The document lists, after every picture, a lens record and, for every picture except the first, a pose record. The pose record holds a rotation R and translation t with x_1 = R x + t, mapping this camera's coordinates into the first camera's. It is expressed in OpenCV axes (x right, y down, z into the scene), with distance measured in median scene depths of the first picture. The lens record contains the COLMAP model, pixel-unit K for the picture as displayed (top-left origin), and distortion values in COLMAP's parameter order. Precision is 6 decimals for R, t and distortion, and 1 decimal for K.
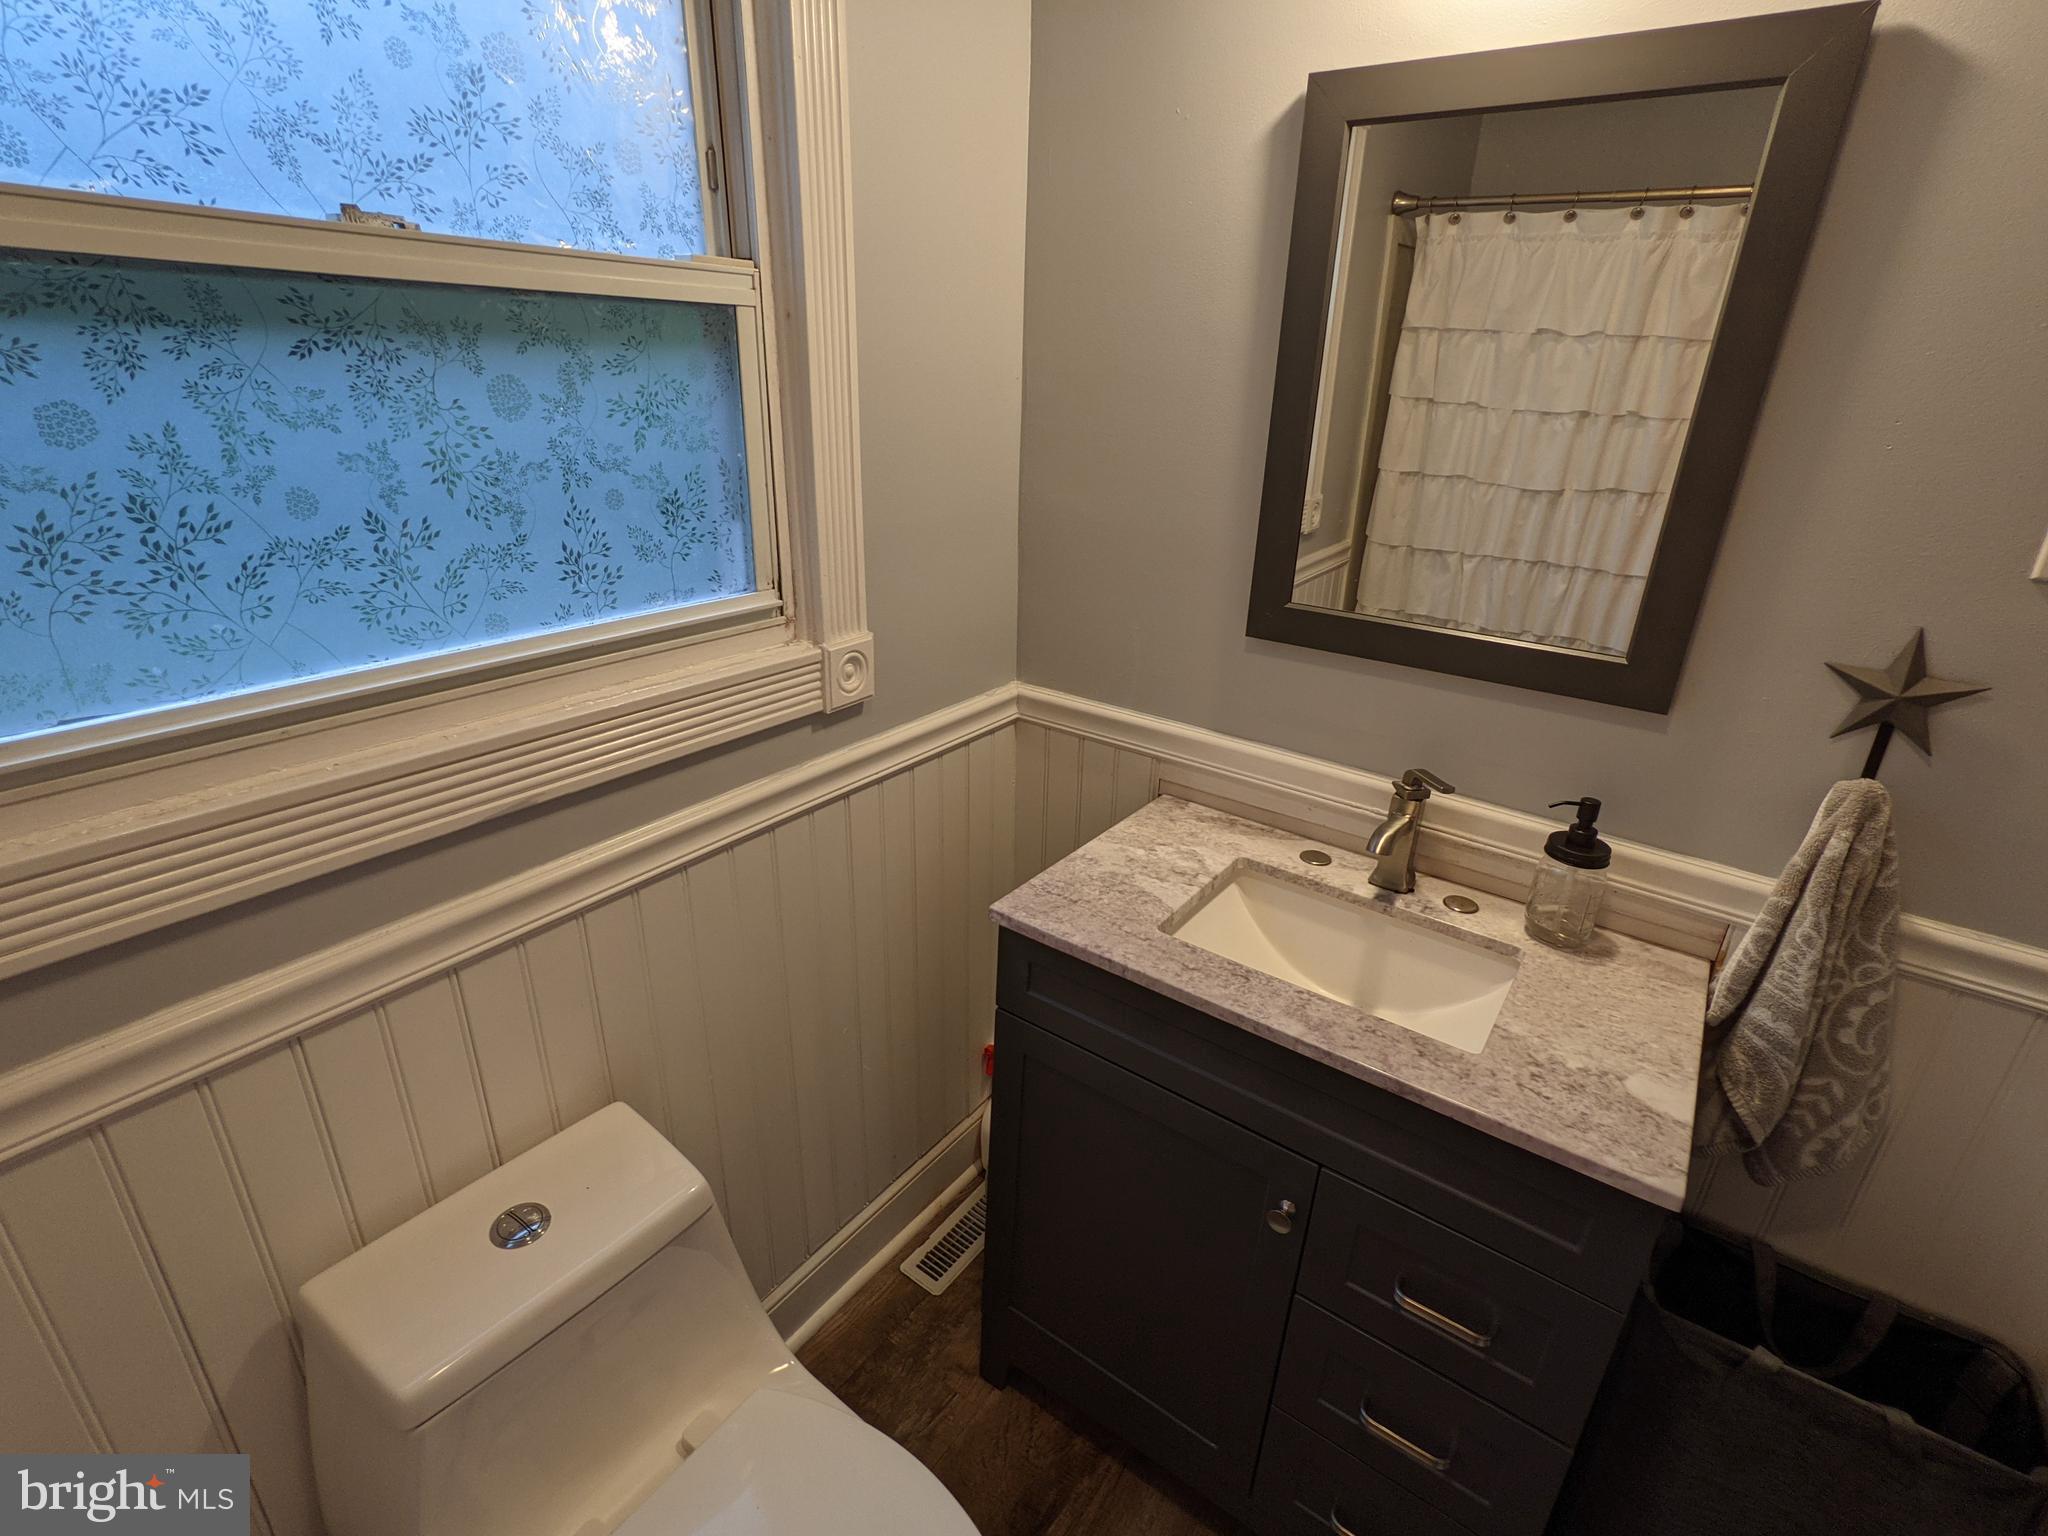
lens RADIAL K [[978.2, 0, 1034.8], [0, 978.2, 768.3], [0, 0, 1]] dist [-0.001384, 0.000007]
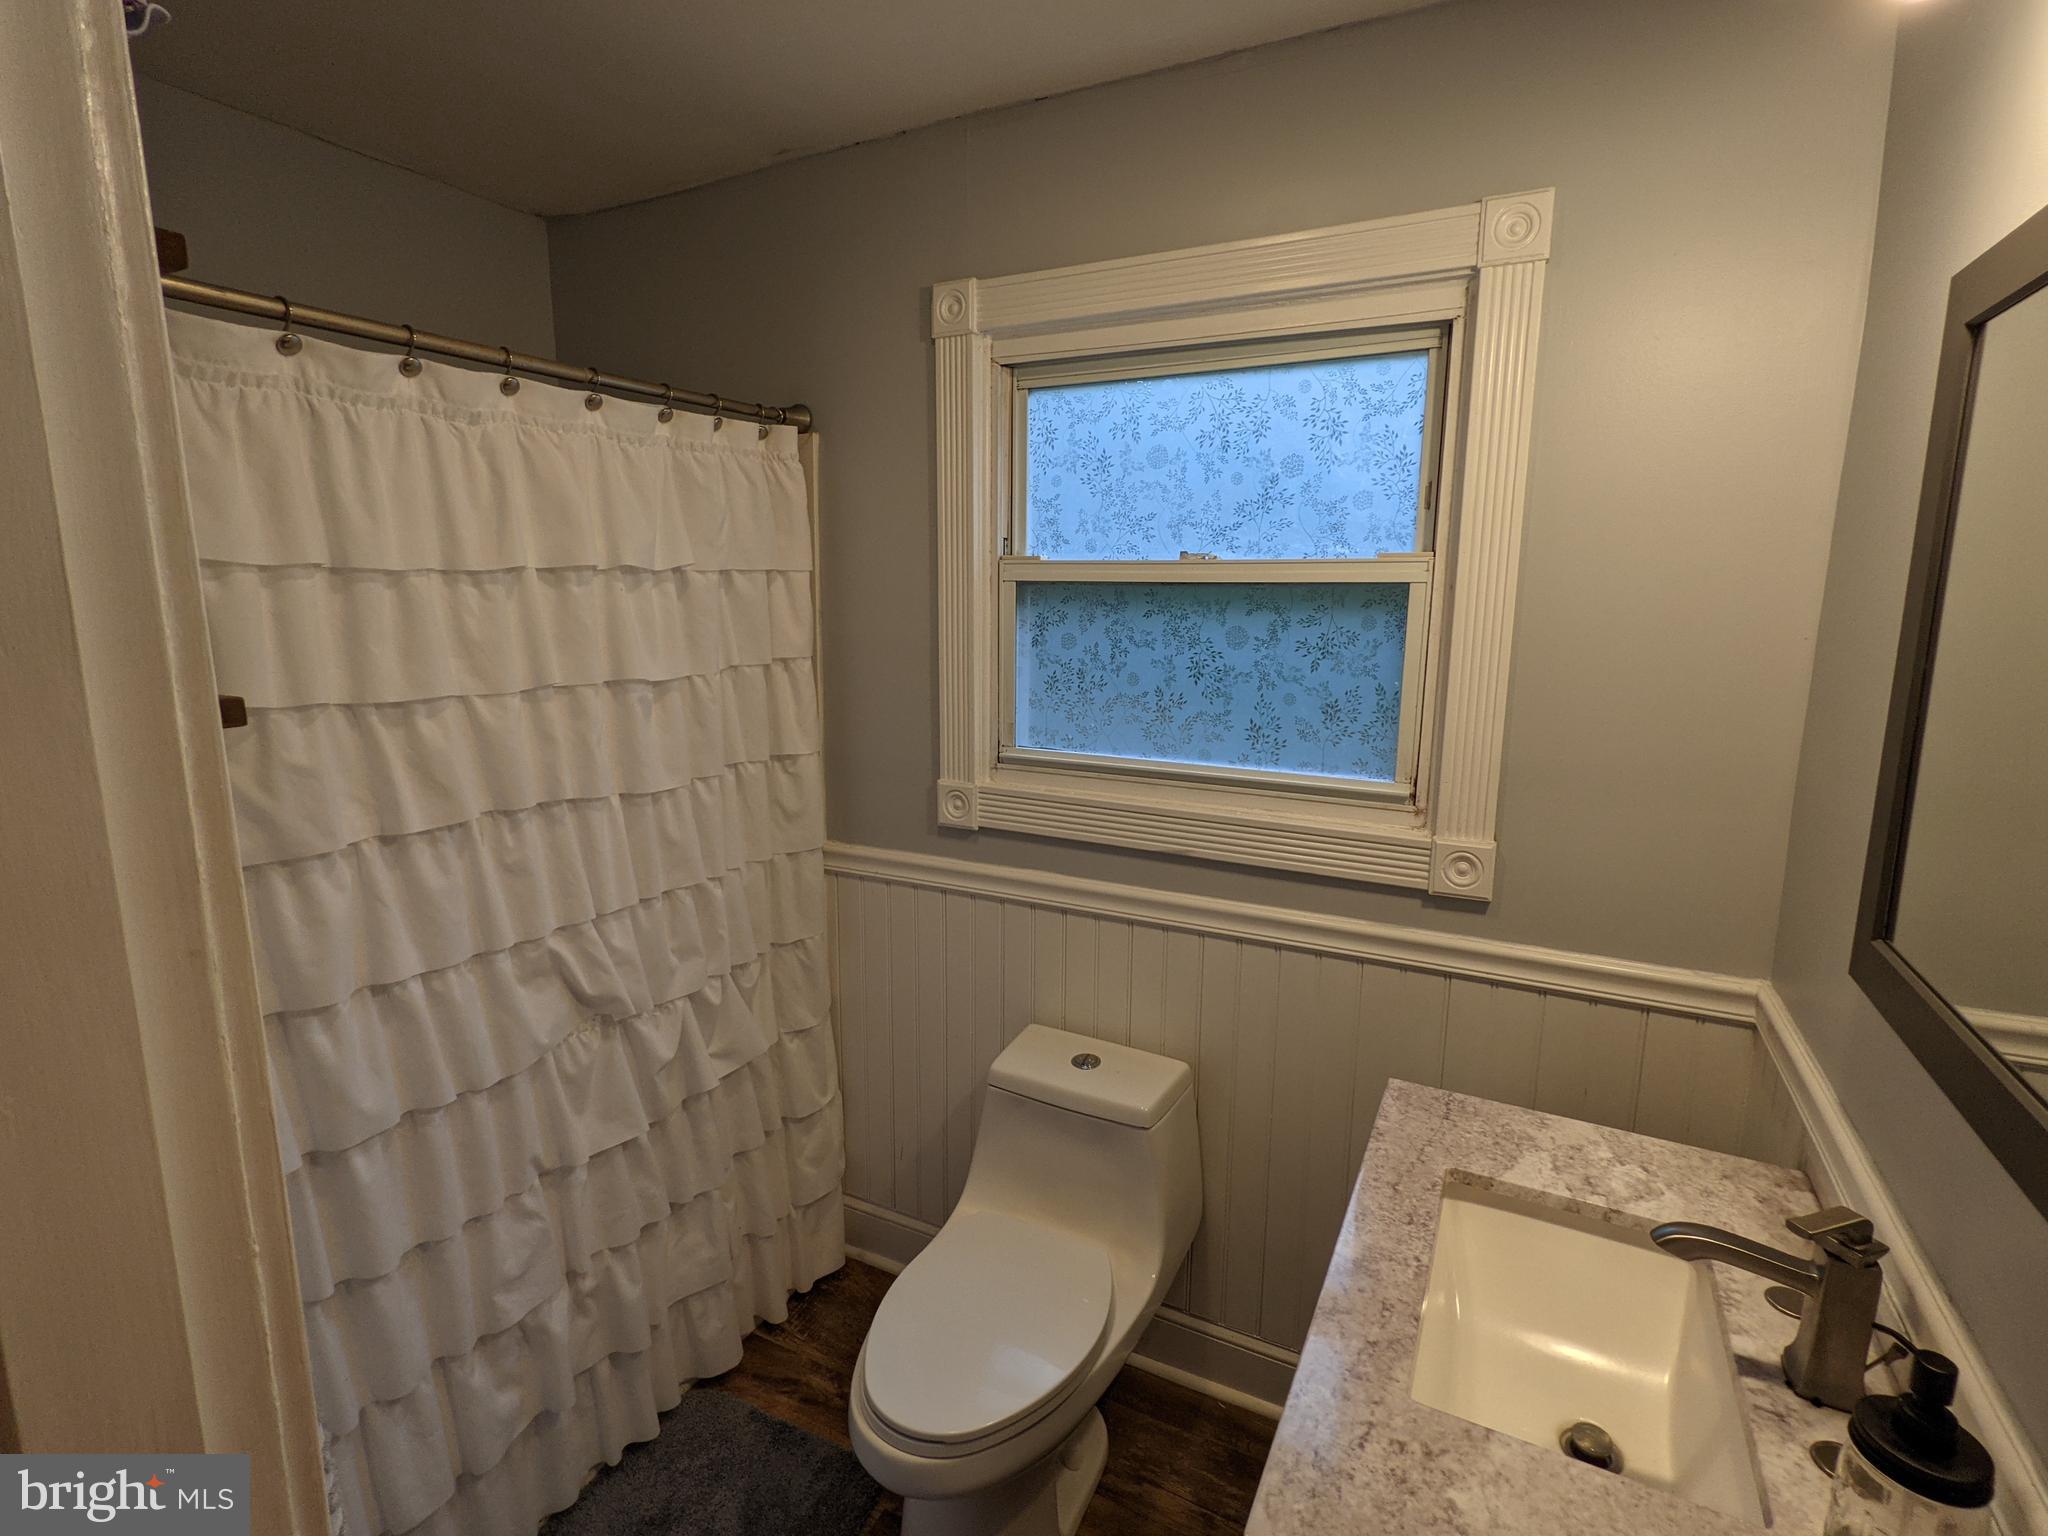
lens RADIAL K [[978.2, 0, 1034.8], [0, 978.2, 768.3], [0, 0, 1]] dist [-0.001384, 0.000007]
pose [[0.148925, 0.150684, -0.977300, 1.161914], [-0.379239, 0.921452, 0.084283, -0.154721], [0.913236, 0.358078, 0.194373, 0.361769]]
